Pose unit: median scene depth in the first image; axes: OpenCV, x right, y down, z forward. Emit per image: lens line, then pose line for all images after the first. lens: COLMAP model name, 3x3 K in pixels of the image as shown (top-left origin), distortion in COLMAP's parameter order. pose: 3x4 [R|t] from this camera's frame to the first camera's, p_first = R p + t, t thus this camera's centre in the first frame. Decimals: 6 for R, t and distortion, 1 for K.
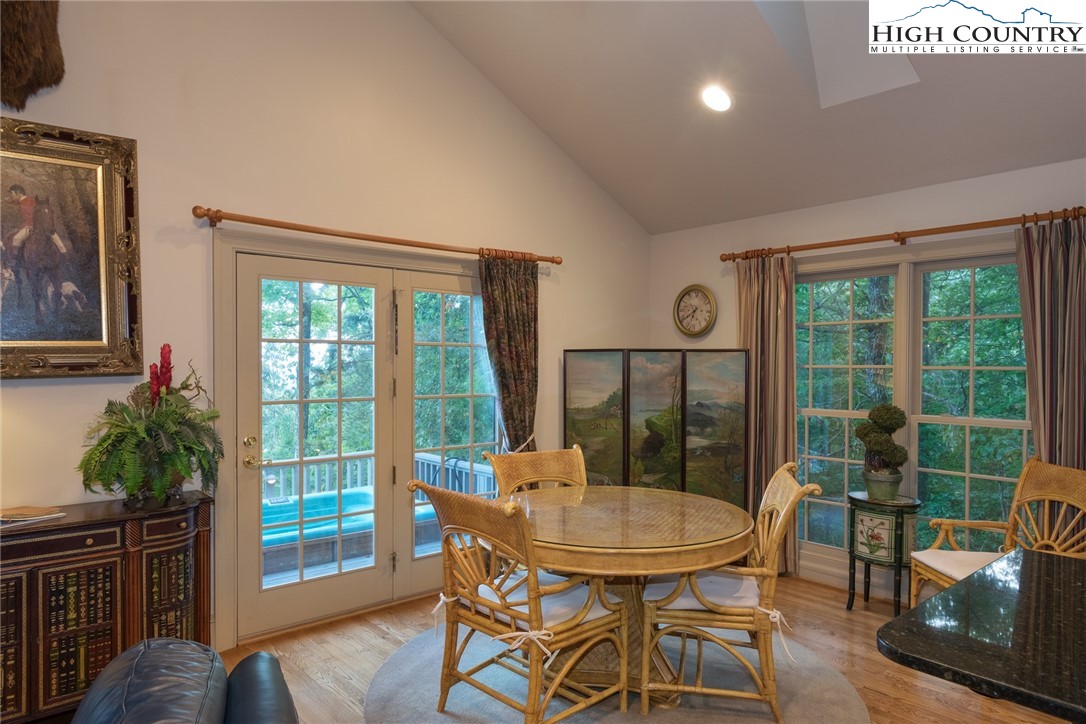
lens RADIAL K [[670.5, 0, 541.2], [0, 670.5, 376.3], [0, 0, 1]] dist [0.004099, 0.000366]
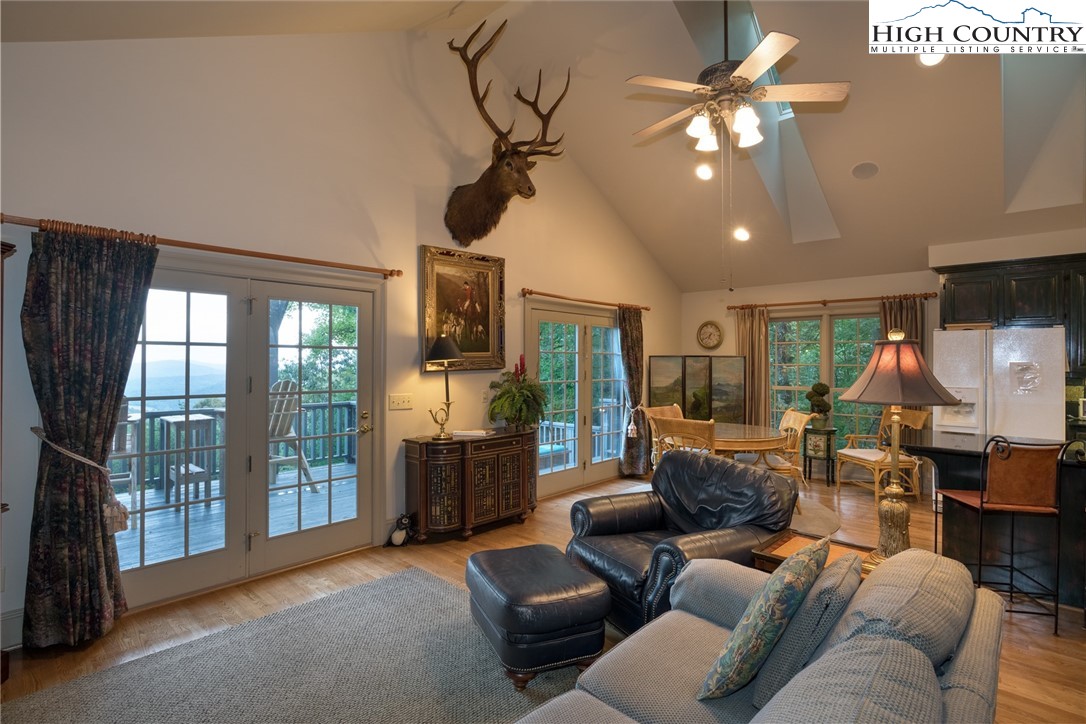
lens RADIAL K [[520.9, 0, 543.0], [0, 520.9, 362.0], [0, 0, 1]] dist [-0.001083, -0.000046]
pose [[0.992828, -0.000078, 0.119551, -0.470545], [0.002469, 0.999800, -0.019852, 0.006537], [-0.119526, 0.020005, 0.992630, -0.445226]]
